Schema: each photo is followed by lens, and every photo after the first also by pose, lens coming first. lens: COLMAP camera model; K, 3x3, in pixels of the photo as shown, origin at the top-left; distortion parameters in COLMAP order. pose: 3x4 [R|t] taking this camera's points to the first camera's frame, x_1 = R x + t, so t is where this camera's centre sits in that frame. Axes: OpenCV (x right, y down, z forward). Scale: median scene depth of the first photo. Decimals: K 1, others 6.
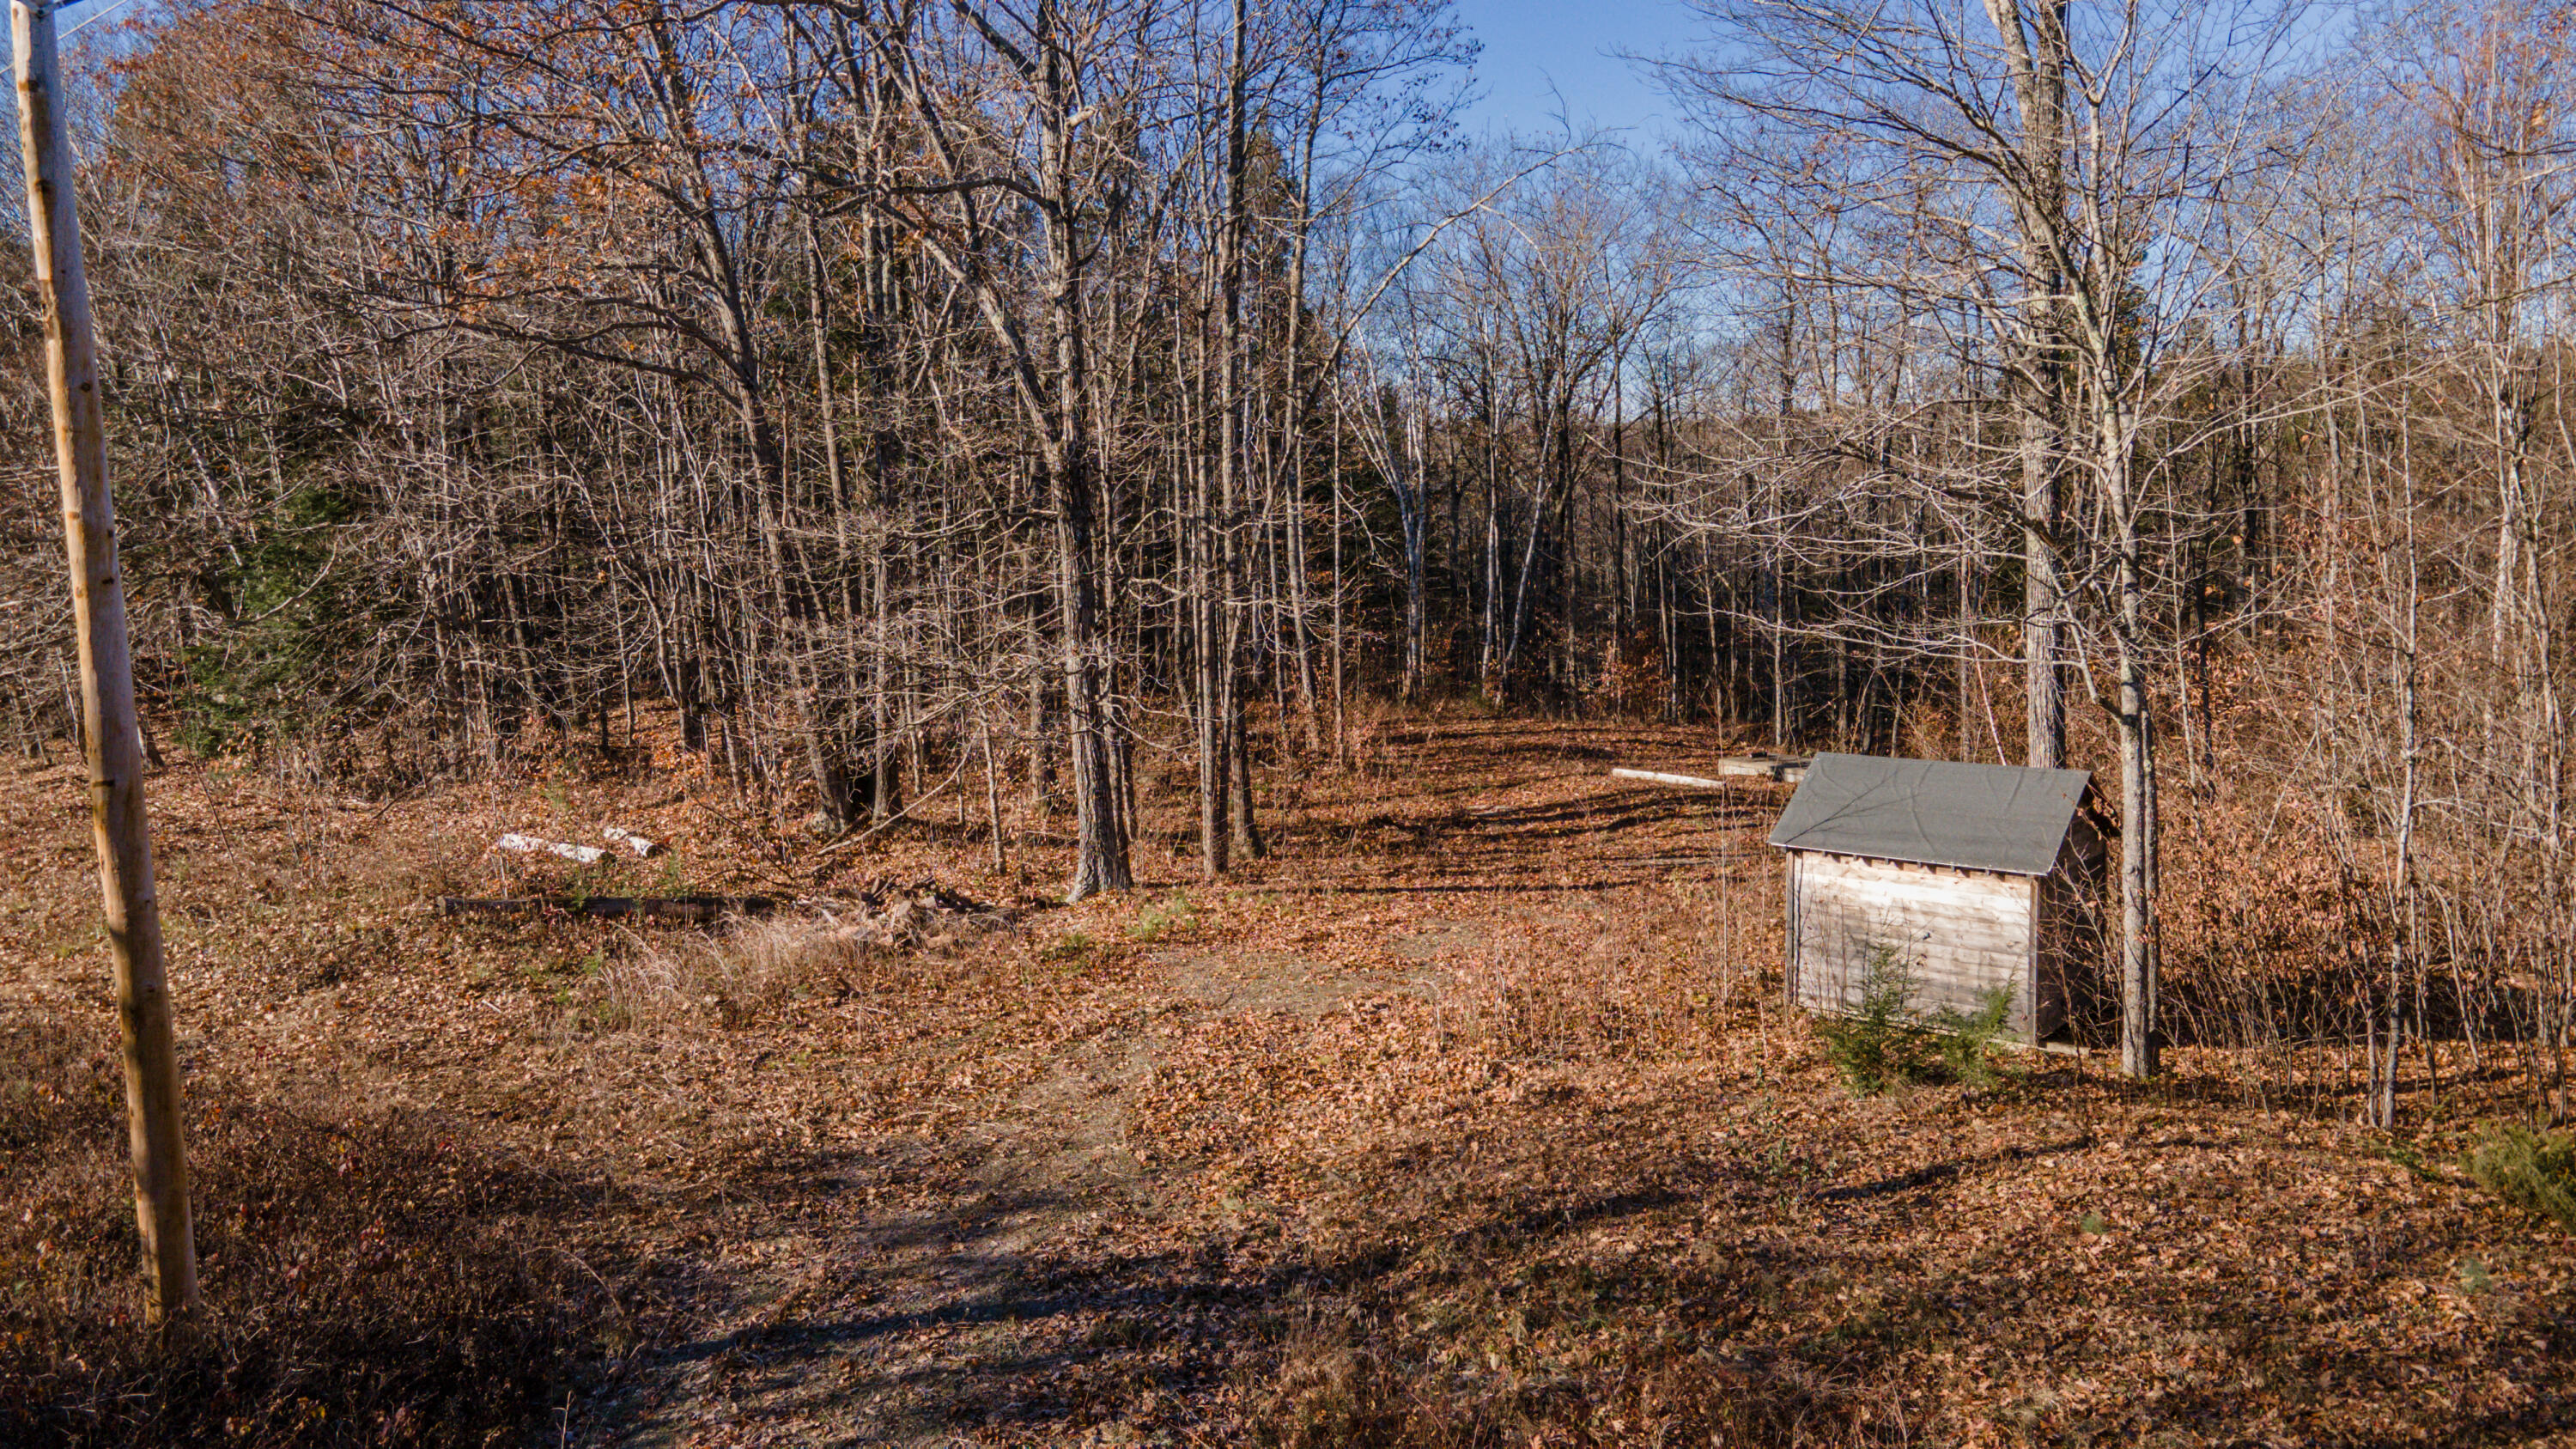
lens RADIAL K [[1826.4, 0, 1287.8], [0, 1826.4, 731.0], [0, 0, 1]] dist [0.025596, 0.008417]
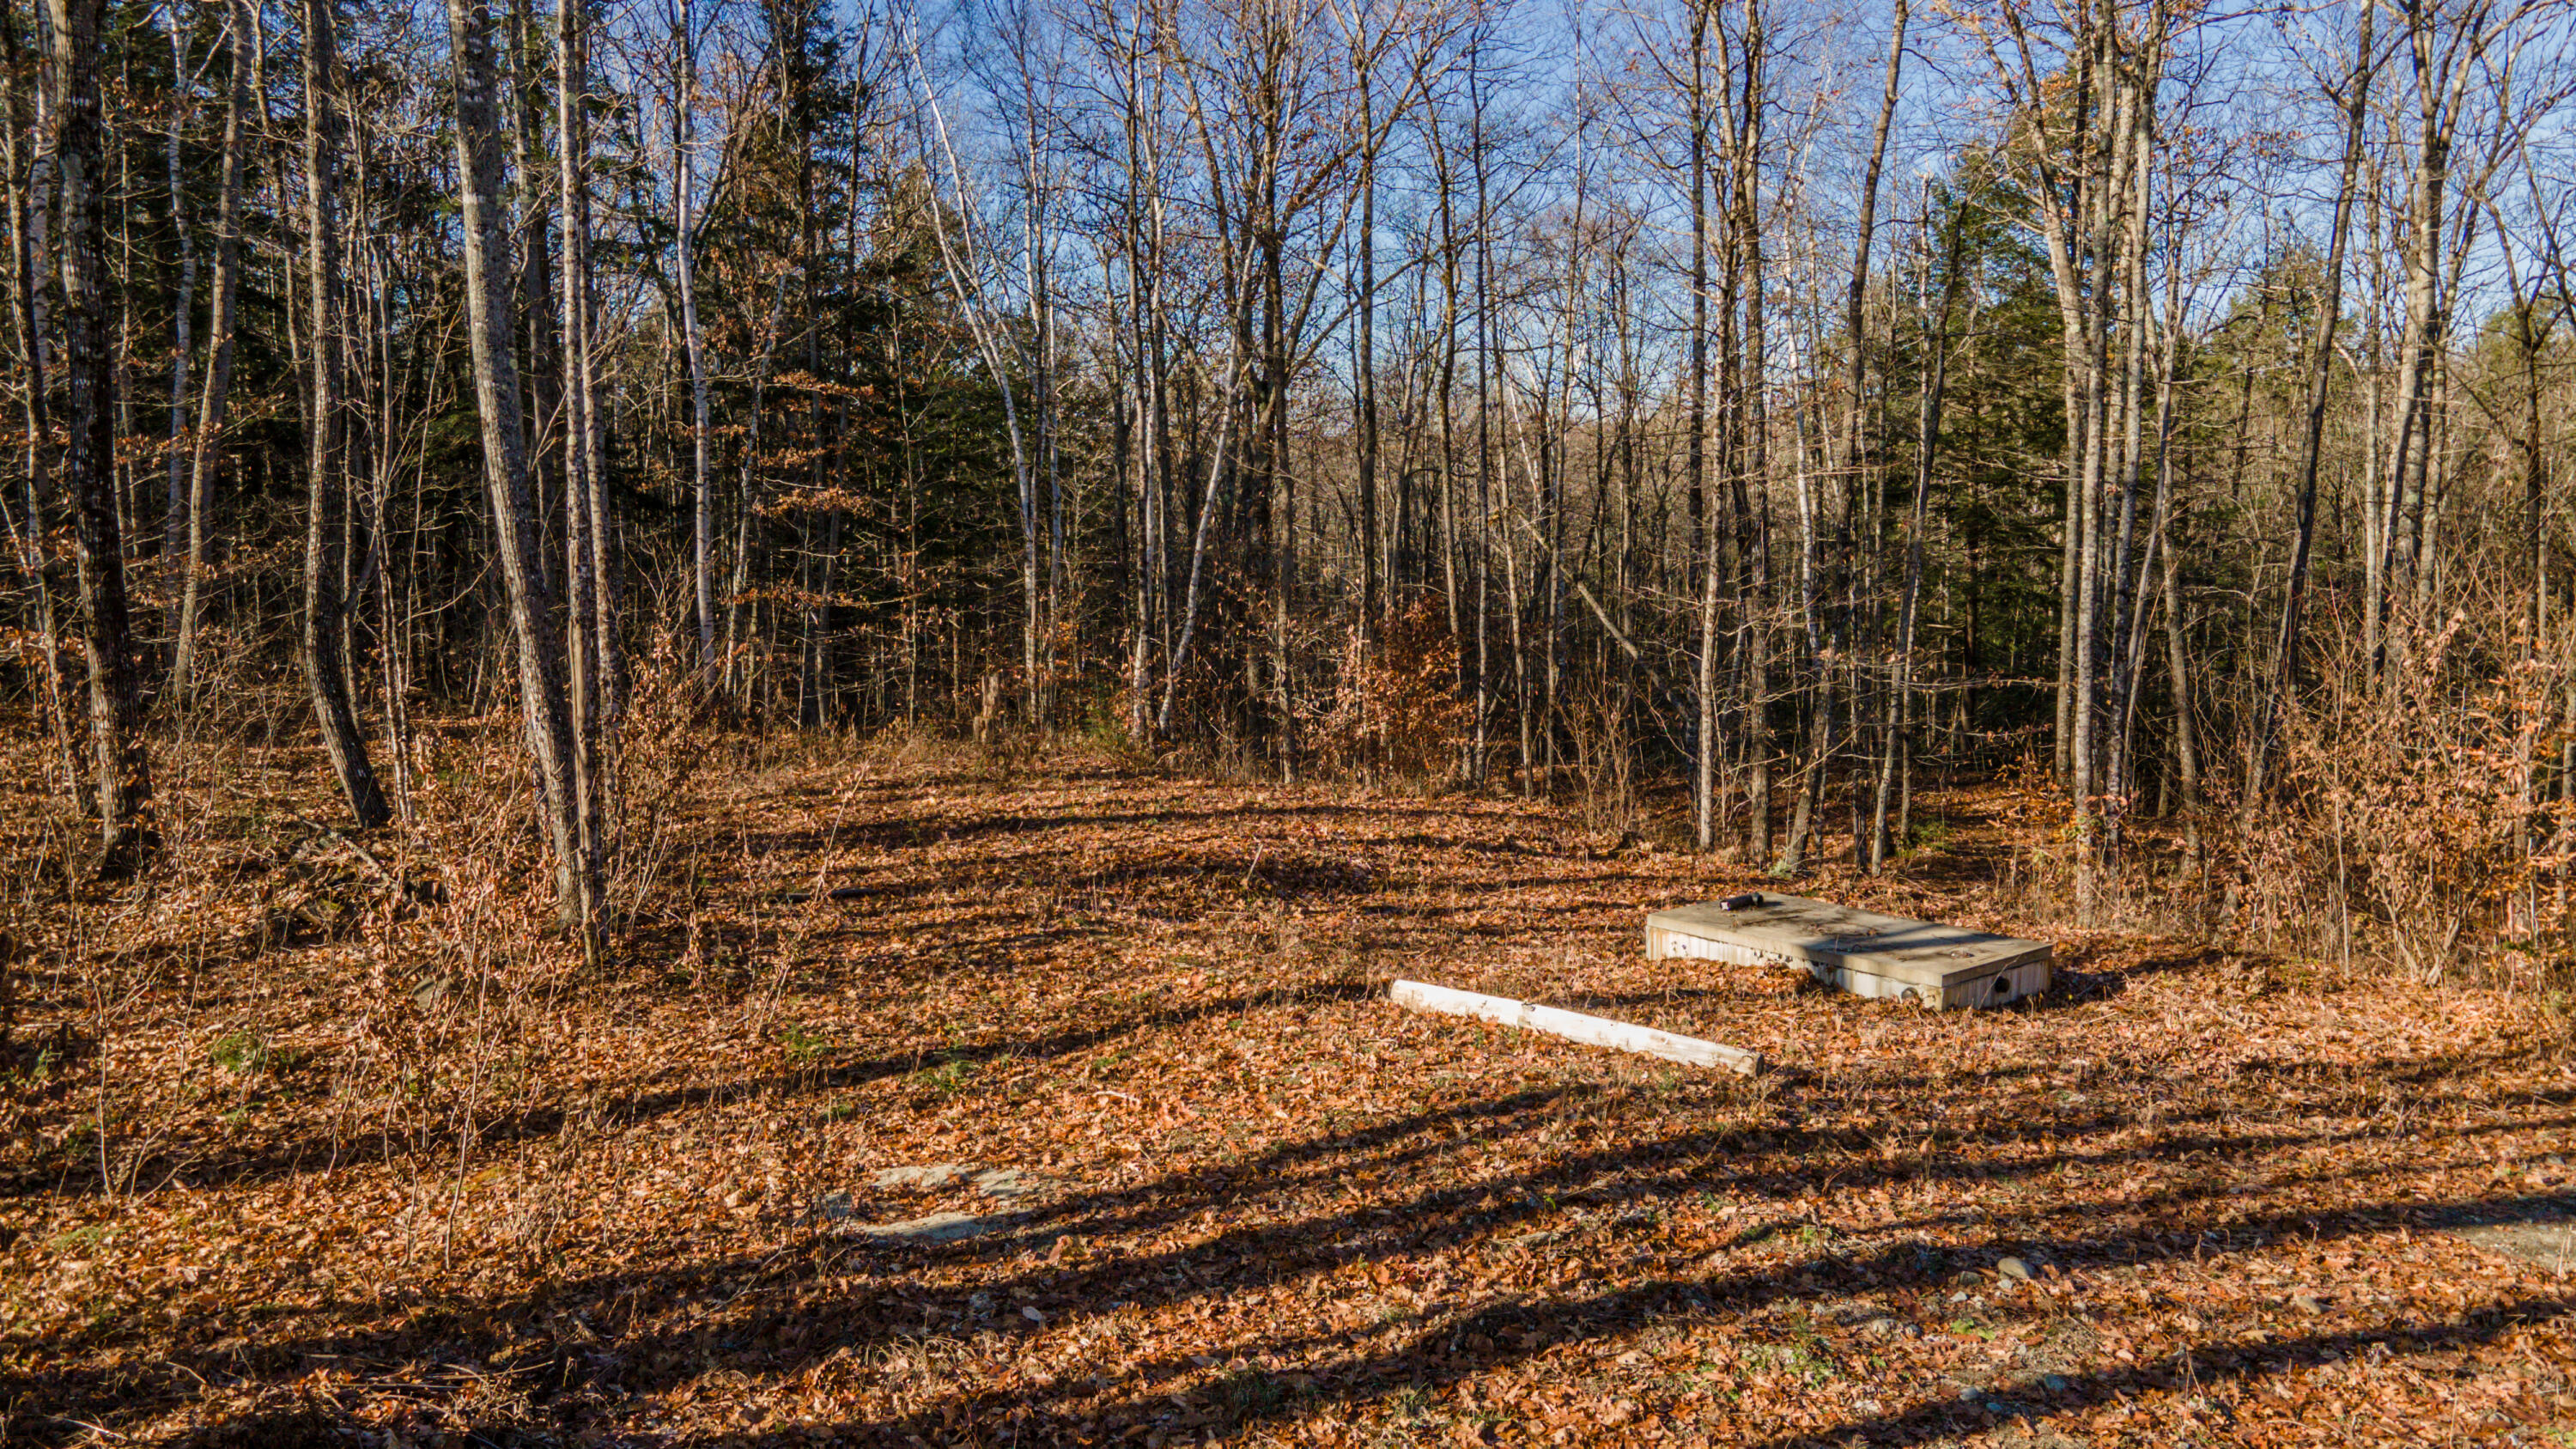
lens RADIAL K [[1941.3, 0, 1283.6], [0, 1941.3, 717.2], [0, 0, 1]] dist [0.029789, 0.081043]
pose [[0.988624, 0.009921, 0.150077, 0.204850], [-0.007802, 0.999861, -0.014703, -0.040966], [-0.150203, 0.013365, 0.988565, 1.269022]]
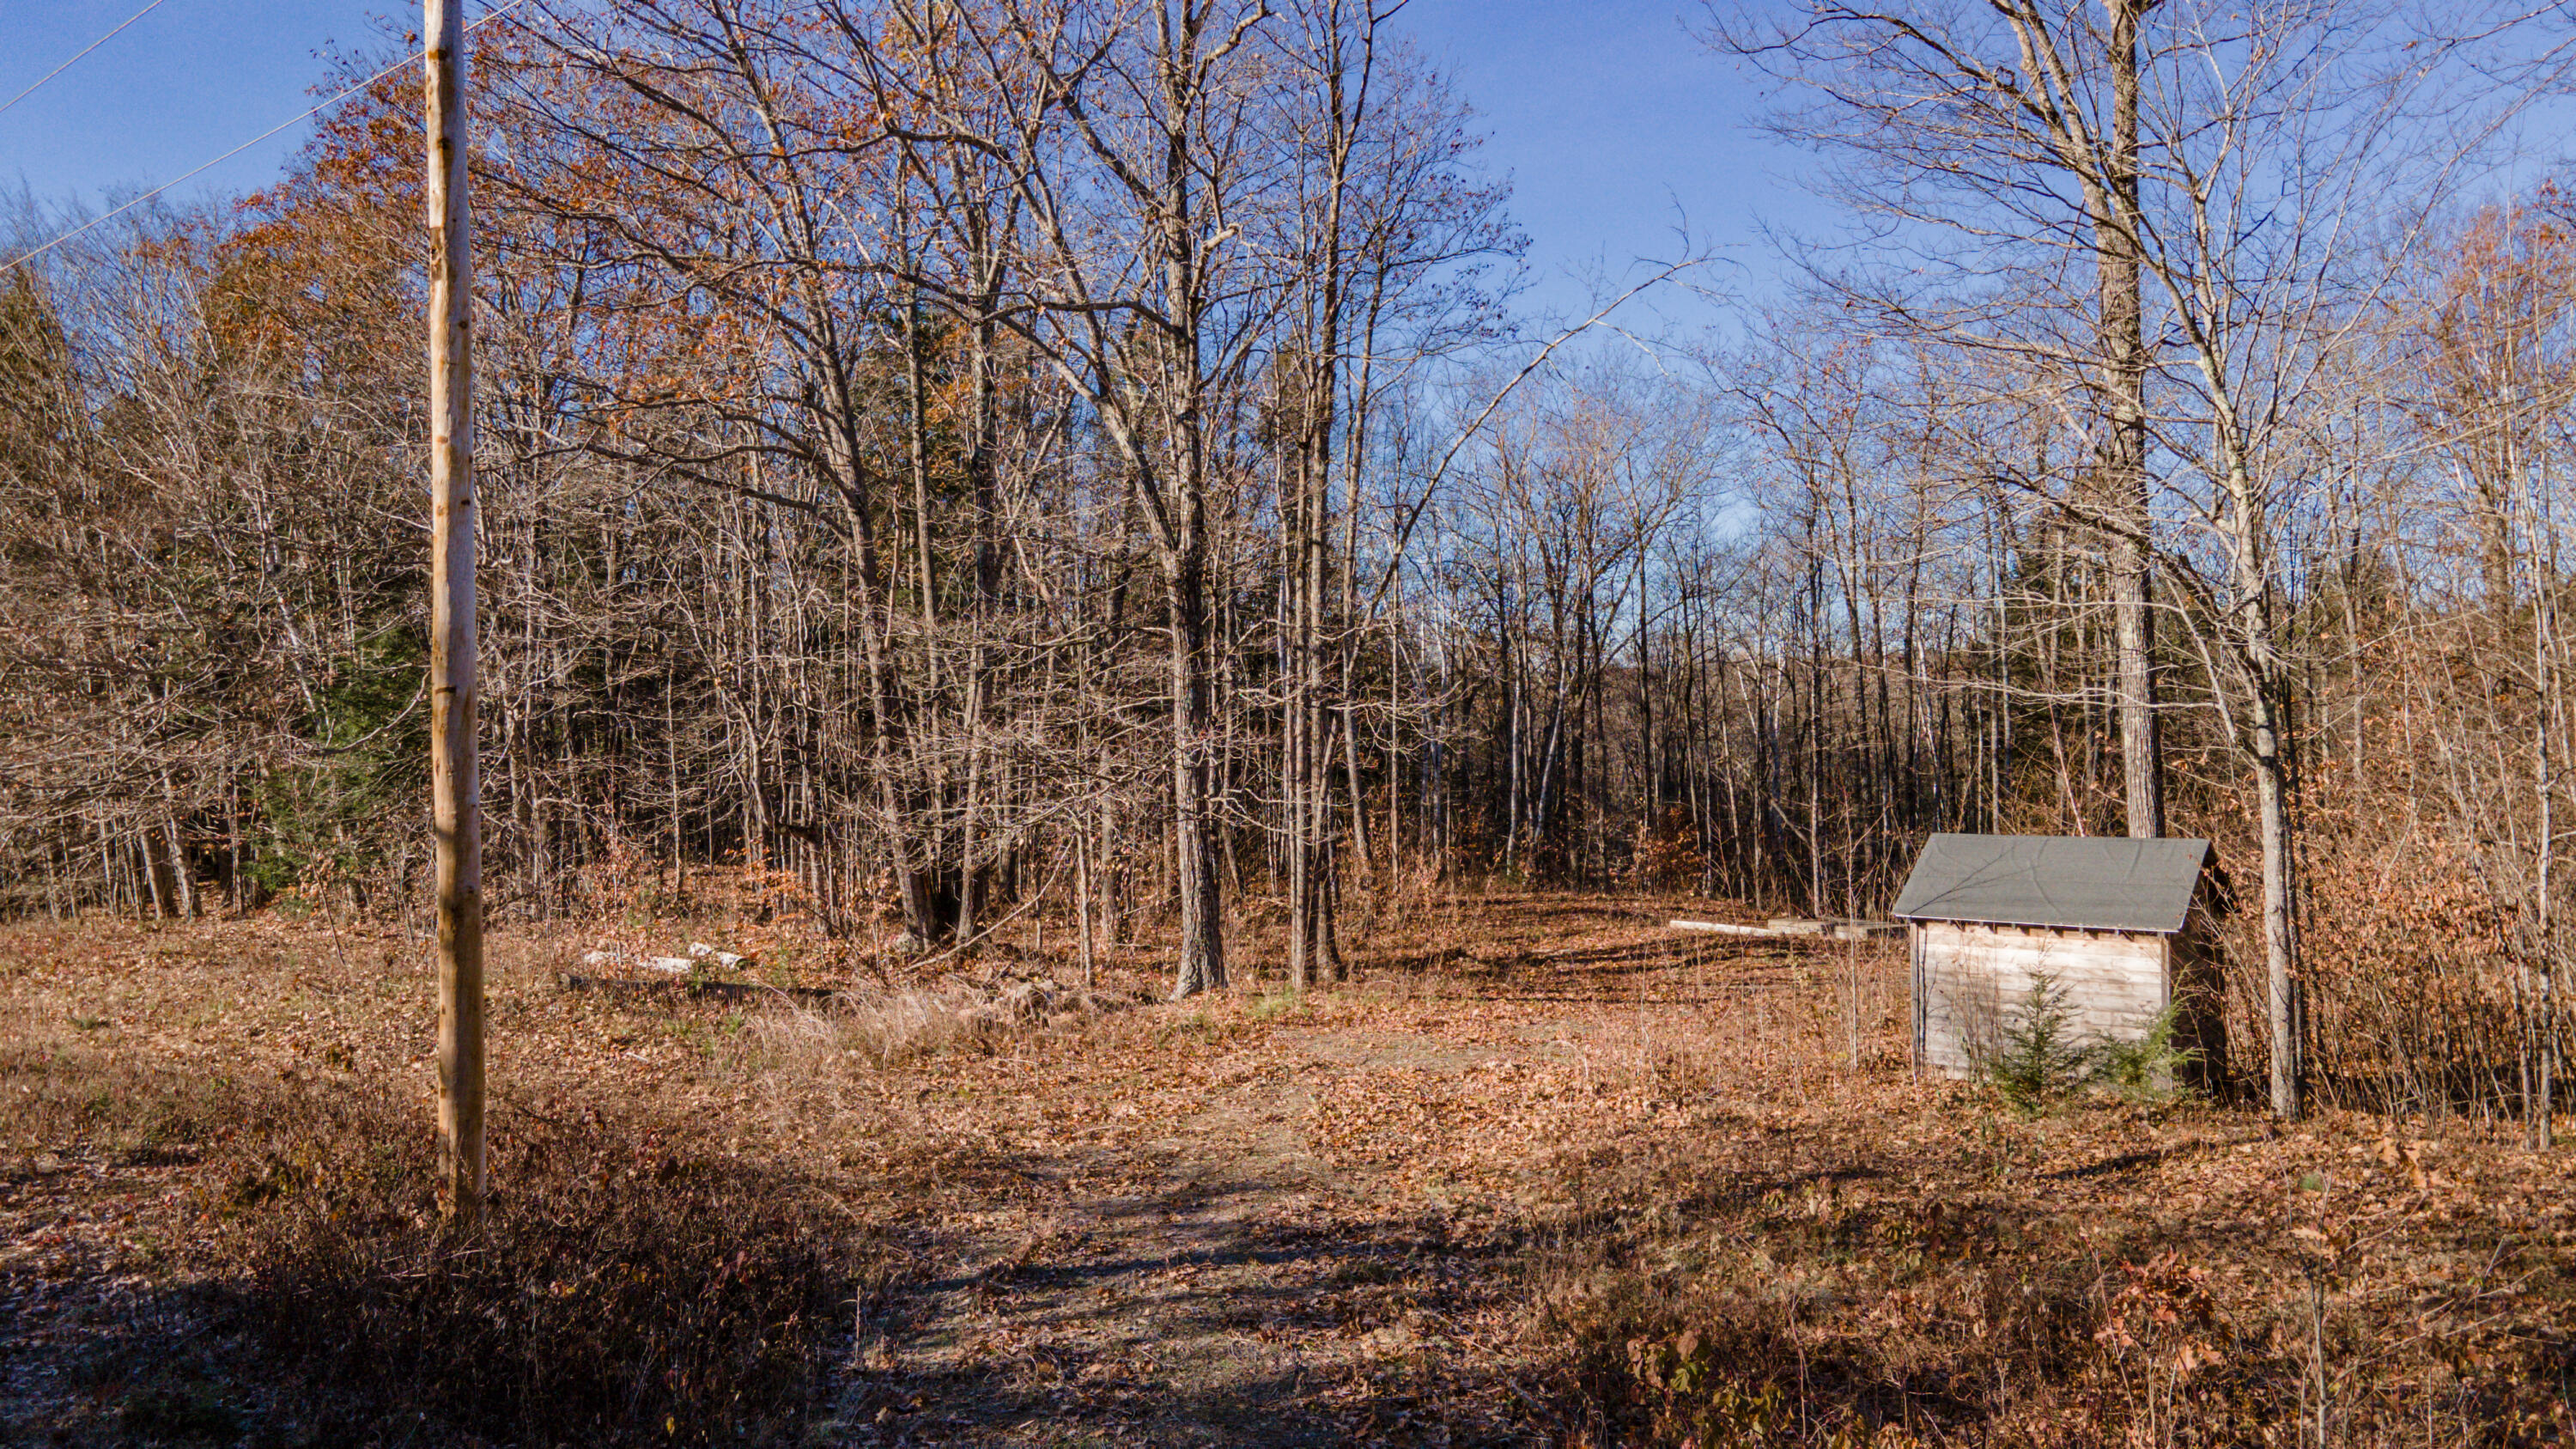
lens RADIAL K [[1826.4, 0, 1287.8], [0, 1826.4, 731.0], [0, 0, 1]] dist [0.025596, 0.008417]
pose [[0.999846, 0.014056, 0.010480, -0.087694], [-0.012600, 0.991696, -0.127987, 0.094653], [-0.012192, 0.127835, 0.991720, -0.026201]]
